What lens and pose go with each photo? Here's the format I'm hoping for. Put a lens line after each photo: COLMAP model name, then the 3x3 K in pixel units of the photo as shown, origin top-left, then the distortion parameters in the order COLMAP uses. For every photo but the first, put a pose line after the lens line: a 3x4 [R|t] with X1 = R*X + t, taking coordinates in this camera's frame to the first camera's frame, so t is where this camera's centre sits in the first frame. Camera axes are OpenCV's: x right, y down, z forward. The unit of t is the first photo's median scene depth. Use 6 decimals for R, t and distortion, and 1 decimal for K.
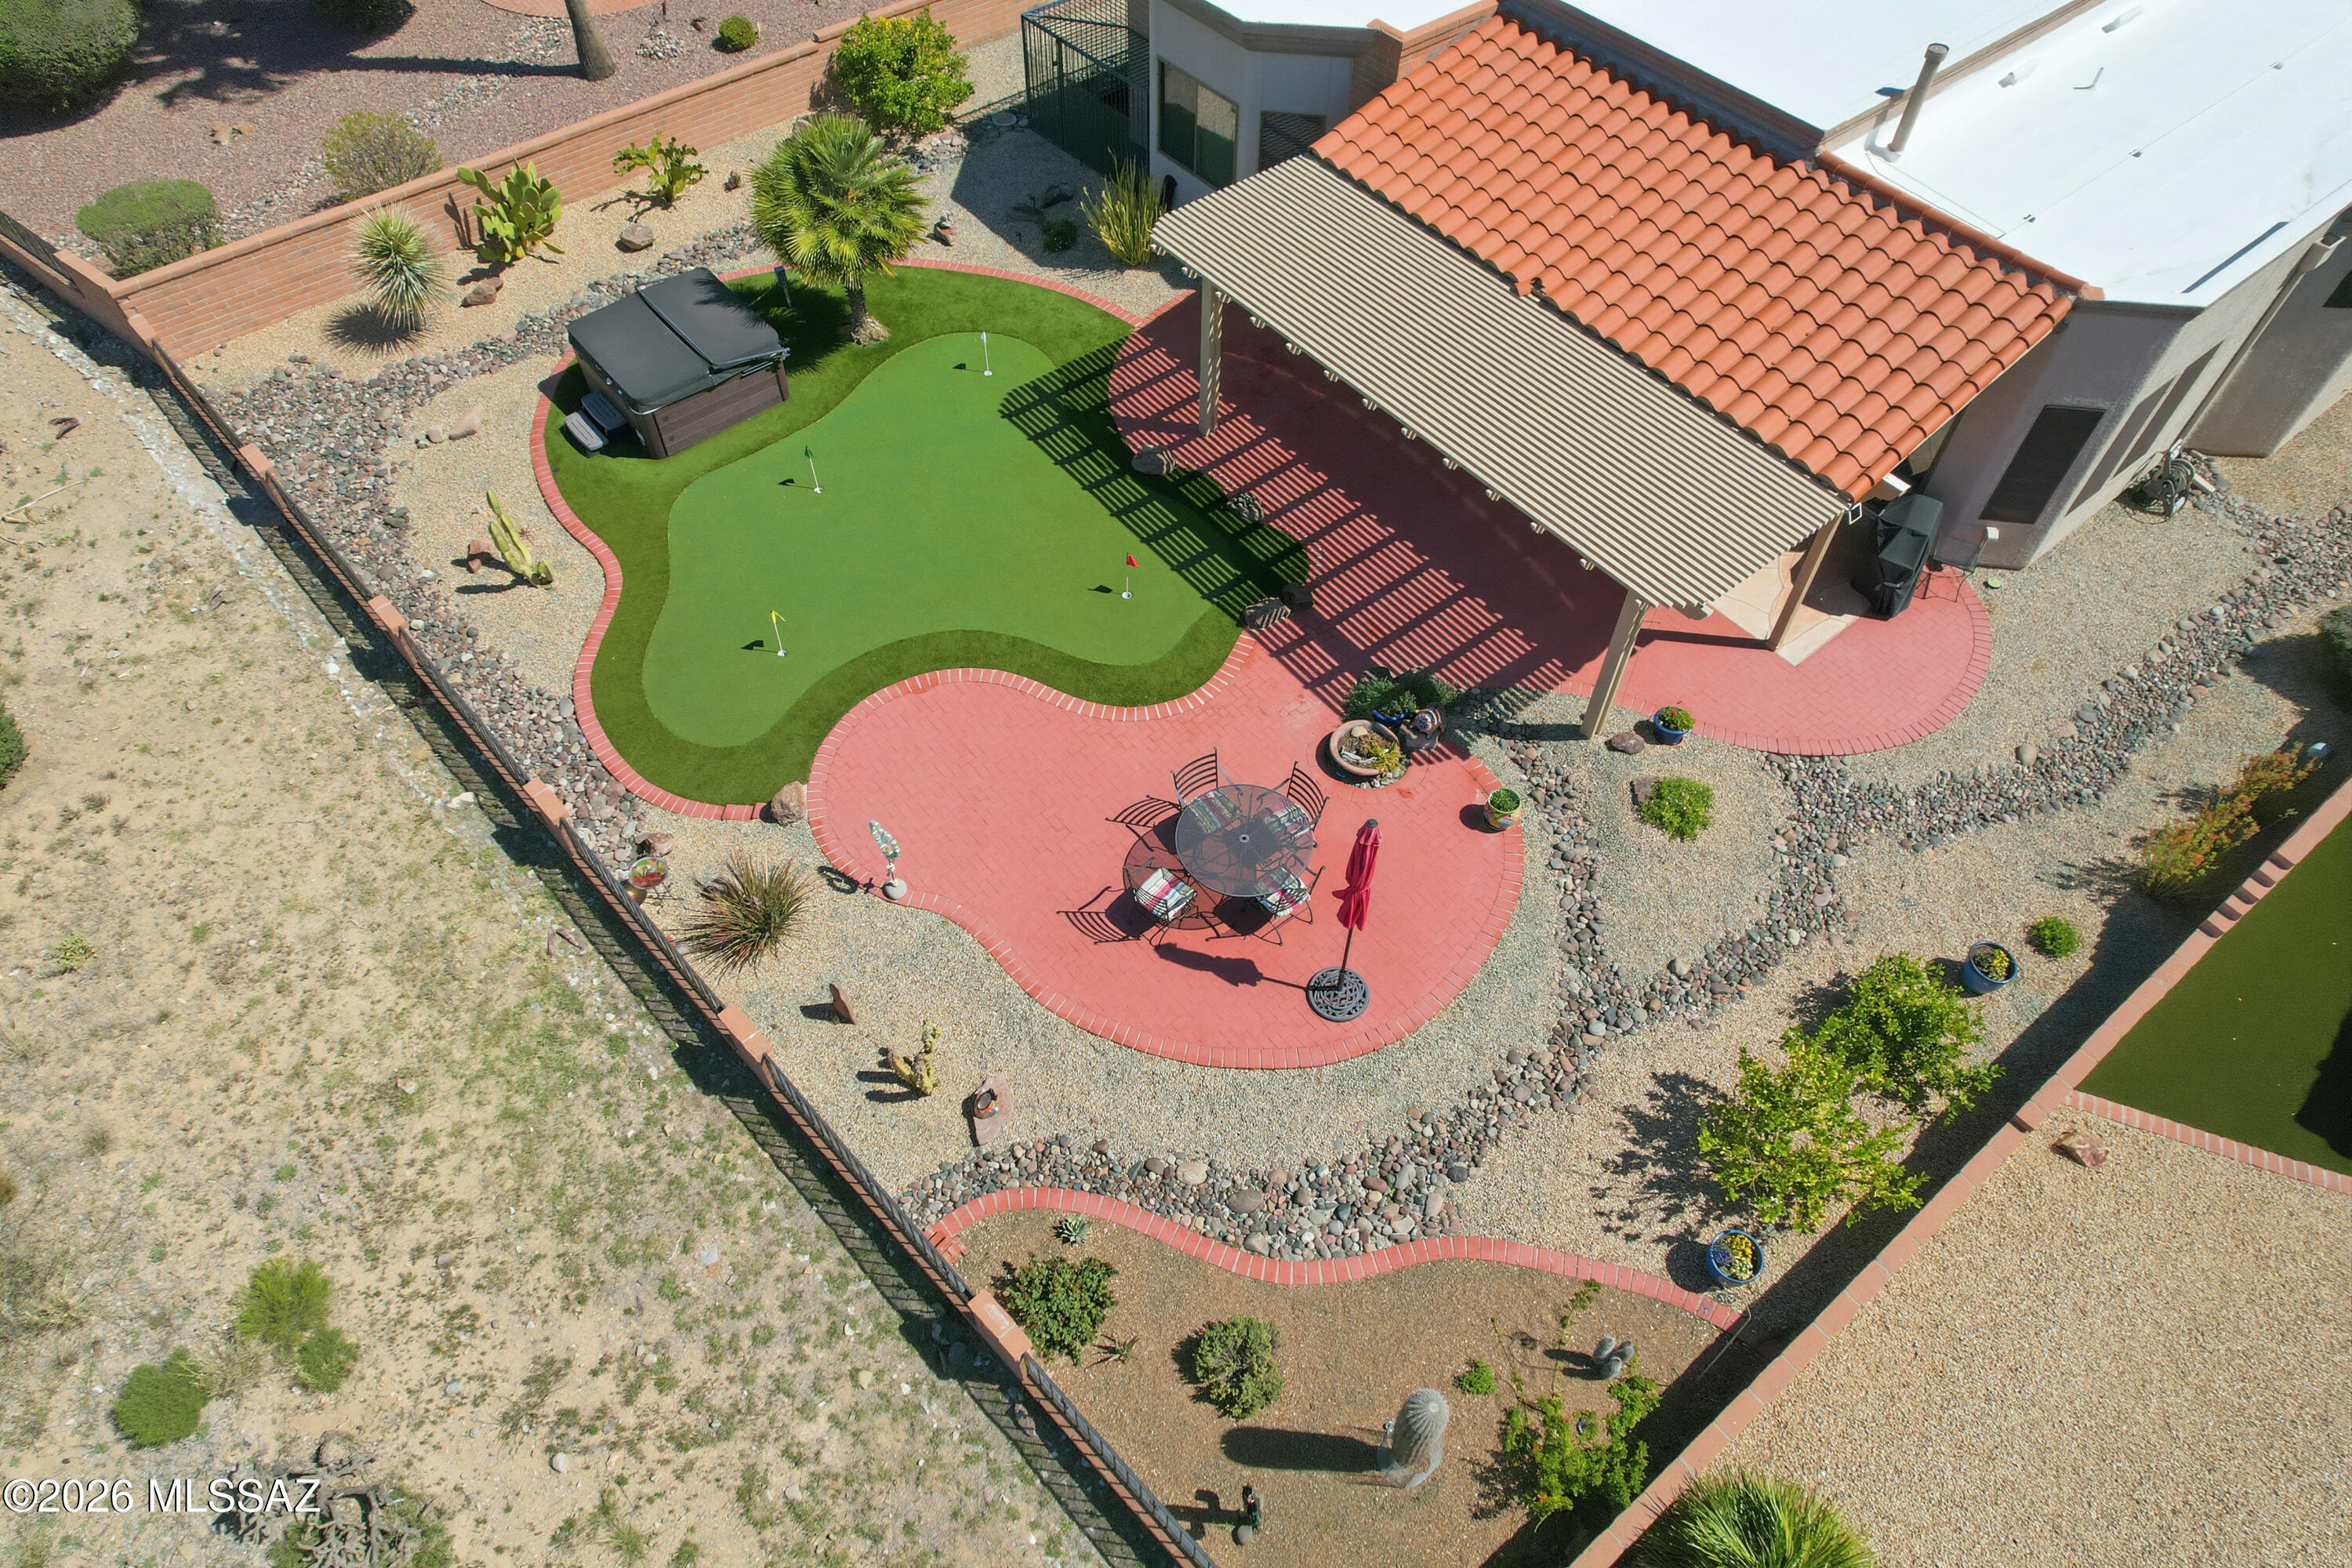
lens RADIAL K [[1497.1, 0, 1168.6], [0, 1497.1, 798.7], [0, 0, 1]] dist [-0.077038, 0.070772]
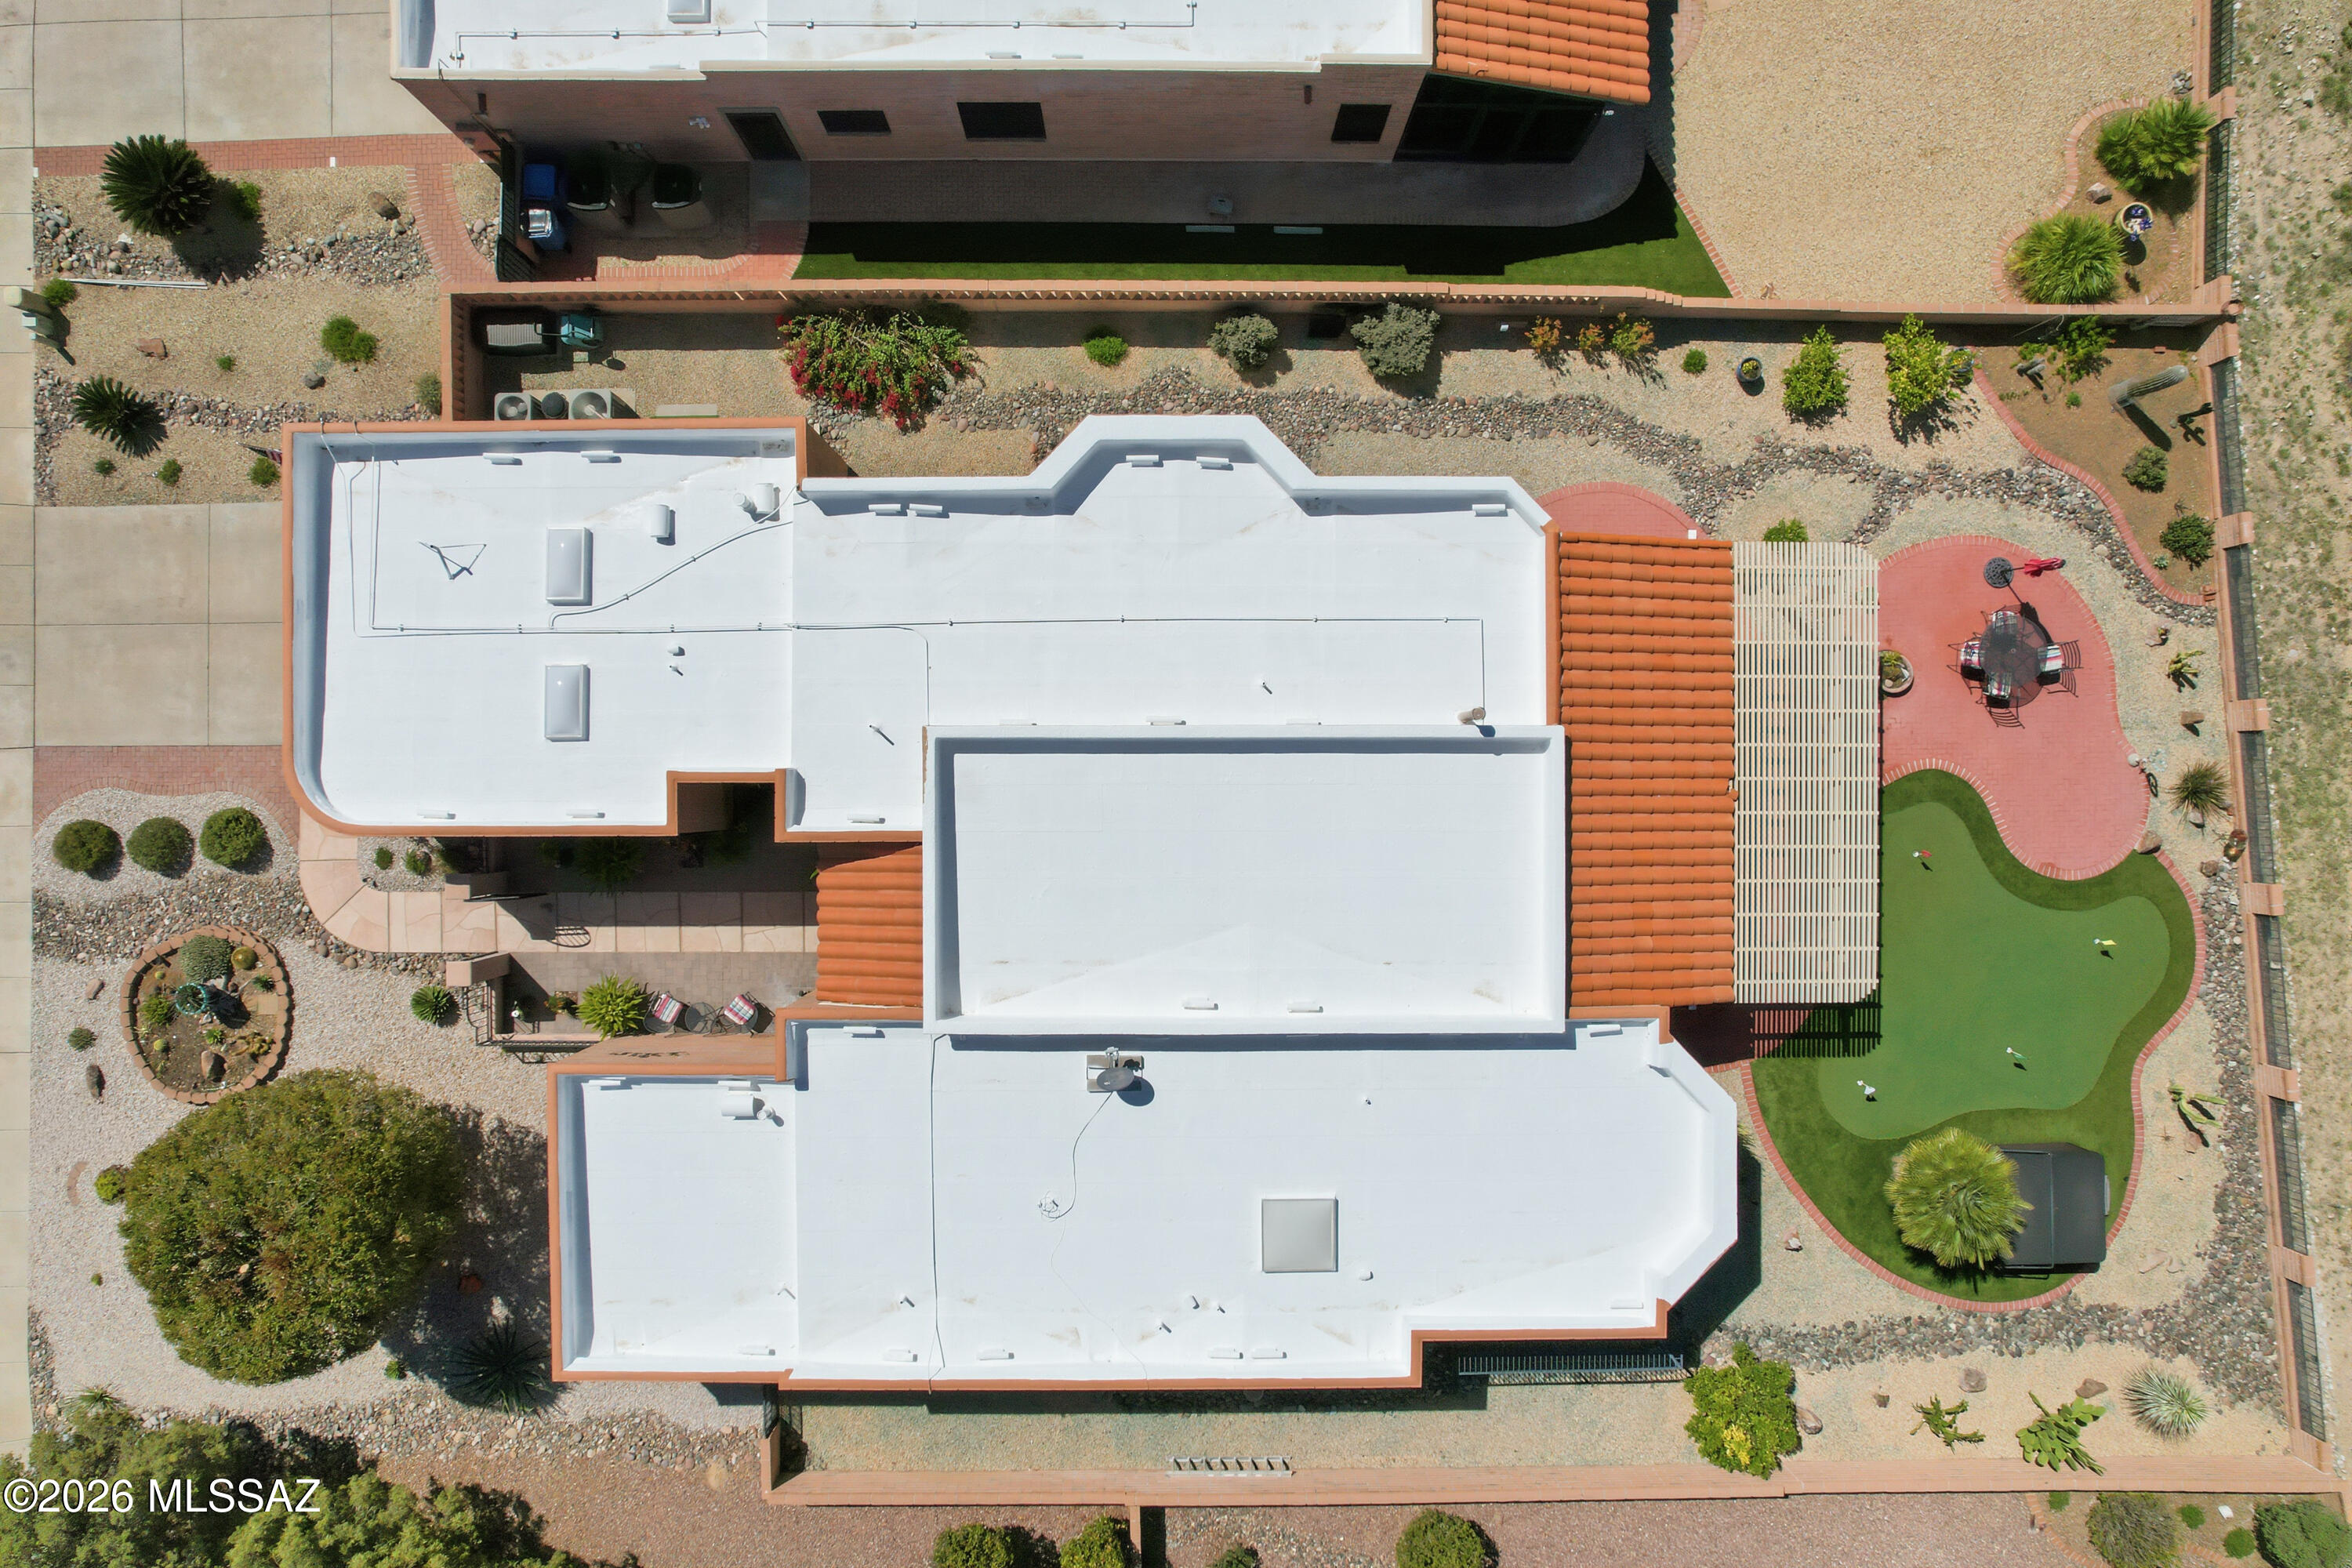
lens RADIAL K [[1497.1, 0, 1168.6], [0, 1497.1, 798.7], [0, 0, 1]] dist [-0.077038, 0.070772]
pose [[-0.782122, -0.623002, -0.012398, 0.786316], [0.494062, -0.632128, 0.596923, -1.719586], [-0.379721, 0.460742, 0.802203, -0.032175]]
